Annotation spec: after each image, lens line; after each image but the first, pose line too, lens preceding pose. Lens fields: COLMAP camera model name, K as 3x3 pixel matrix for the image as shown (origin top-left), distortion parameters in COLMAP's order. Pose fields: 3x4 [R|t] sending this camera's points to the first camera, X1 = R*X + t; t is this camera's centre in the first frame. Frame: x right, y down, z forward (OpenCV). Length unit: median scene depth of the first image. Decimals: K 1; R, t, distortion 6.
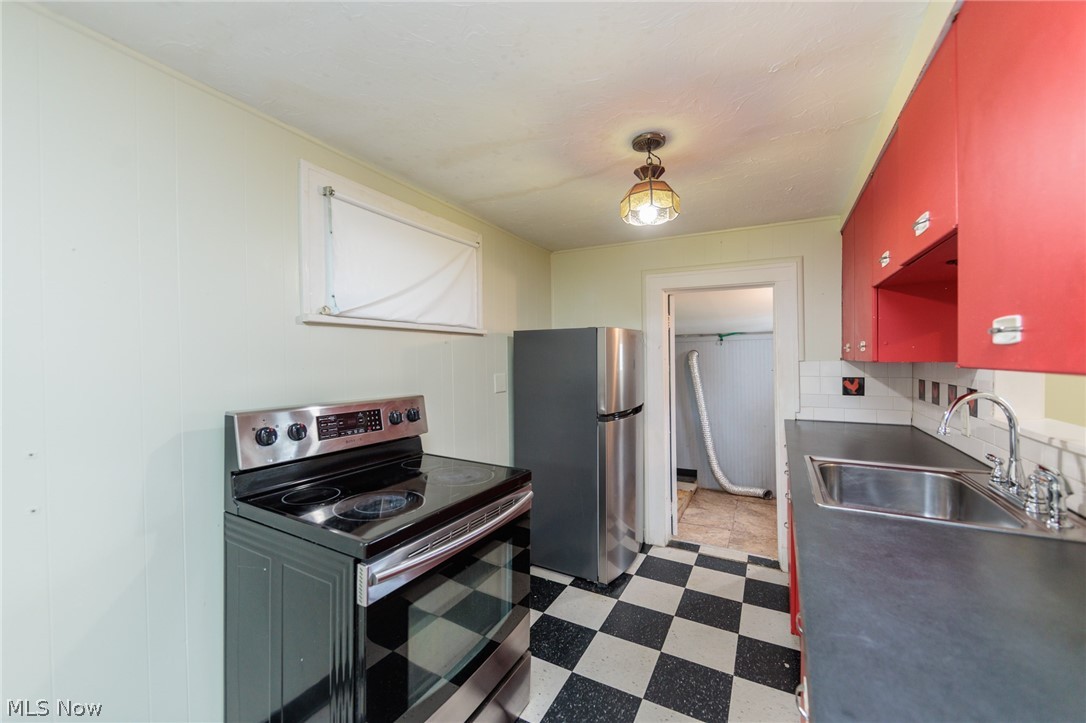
lens RADIAL K [[425.2, 0, 547.6], [0, 425.2, 362.5], [0, 0, 1]] dist [-0.000249, -0.000935]
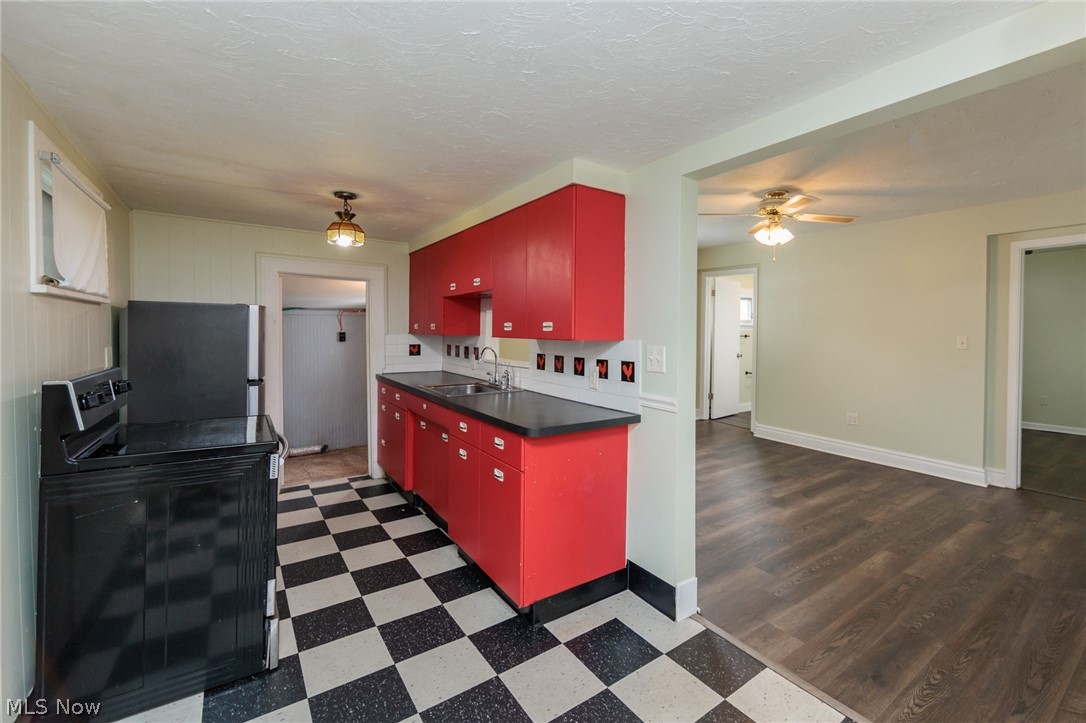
lens RADIAL K [[461.7, 0, 585.2], [0, 461.7, 334.3], [0, 0, 1]] dist [-0.005850, 0.002106]
pose [[0.428400, 0.003104, 0.903584, -0.720793], [-0.002102, 0.999995, -0.002439, -0.001280], [-0.903587, -0.000855, 0.428404, -0.418052]]
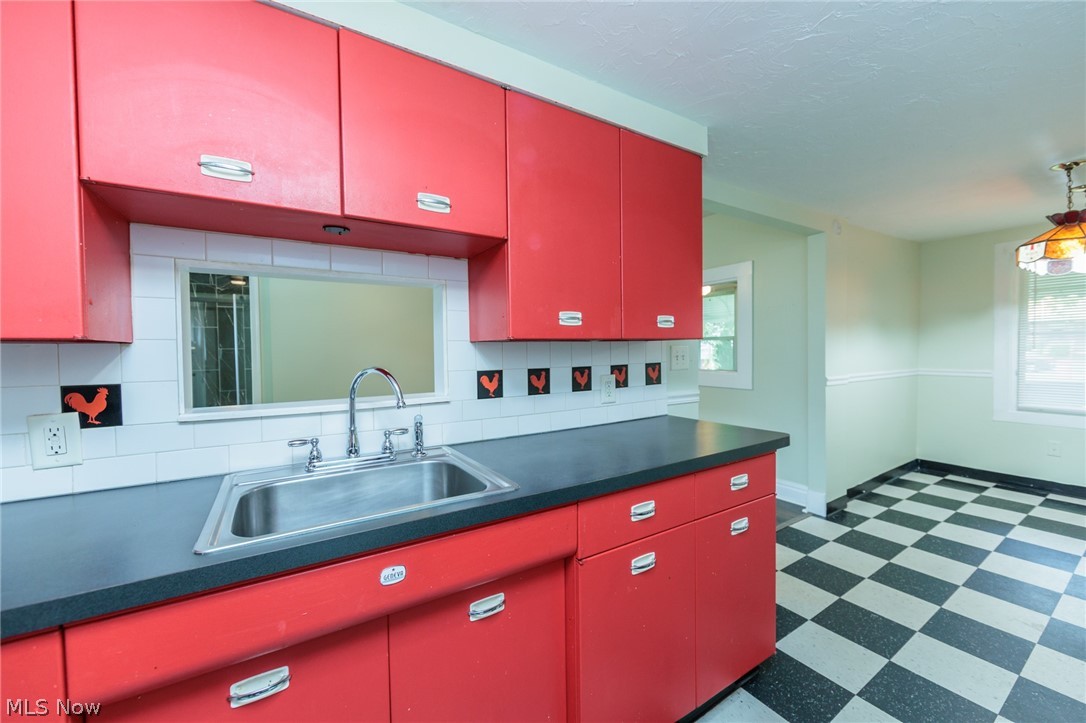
lens RADIAL K [[425.2, 0, 546.2], [0, 425.2, 362.2], [0, 0, 1]] dist [-0.000249, -0.000935]
pose [[-0.870299, 0.005512, 0.492493, 0.073561], [0.026576, 0.999006, 0.035781, 0.017903], [-0.491807, 0.044228, -0.869580, 0.948386]]
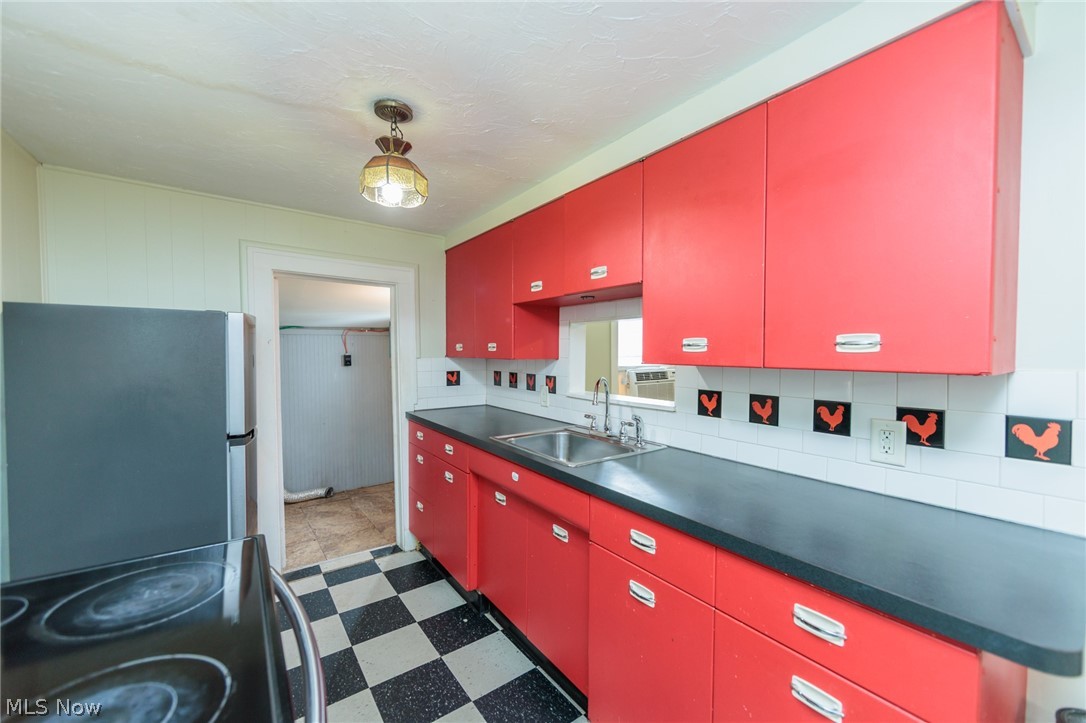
lens RADIAL K [[425.2, 0, 546.6], [0, 425.2, 363.5], [0, 0, 1]] dist [-0.000249, -0.000935]
pose [[0.438208, -0.018316, 0.898687, -0.327229], [0.004314, 0.999824, 0.018274, -0.010010], [-0.898863, -0.004131, 0.438210, 0.257952]]
